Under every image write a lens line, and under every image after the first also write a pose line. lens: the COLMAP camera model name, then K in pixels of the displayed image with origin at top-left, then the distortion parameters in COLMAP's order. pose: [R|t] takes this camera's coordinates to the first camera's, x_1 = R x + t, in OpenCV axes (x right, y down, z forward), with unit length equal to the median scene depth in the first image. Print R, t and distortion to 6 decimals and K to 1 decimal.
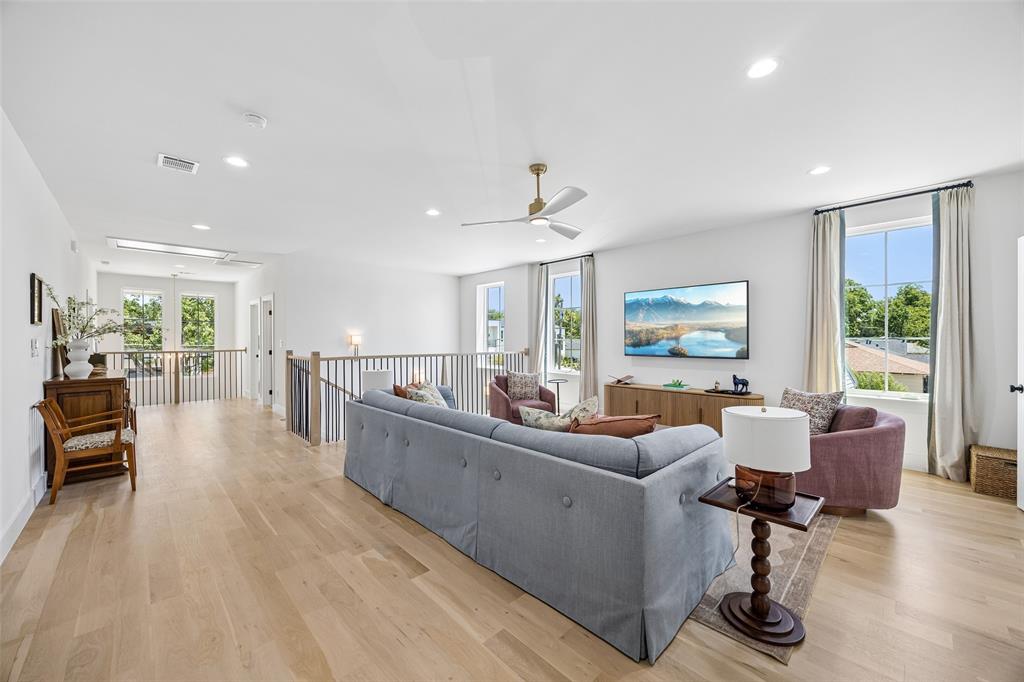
lens RADIAL K [[396.4, 0, 485.7], [0, 396.4, 337.1], [0, 0, 1]] dist [0.000889, 0.000418]
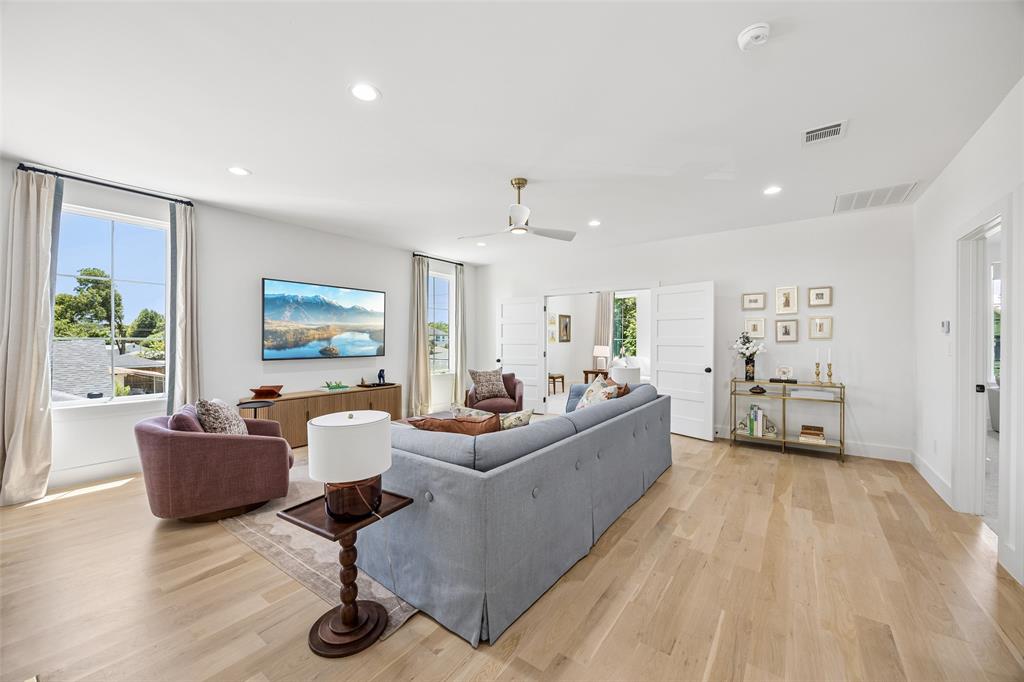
lens RADIAL K [[396.4, 0, 508.8], [0, 396.4, 340.0], [0, 0, 1]] dist [0.000889, 0.000418]
pose [[-0.216461, -0.029708, 0.975839, -0.602844], [-0.017987, 0.999489, 0.026438, -0.029860], [-0.976125, -0.011829, -0.216885, 0.799513]]
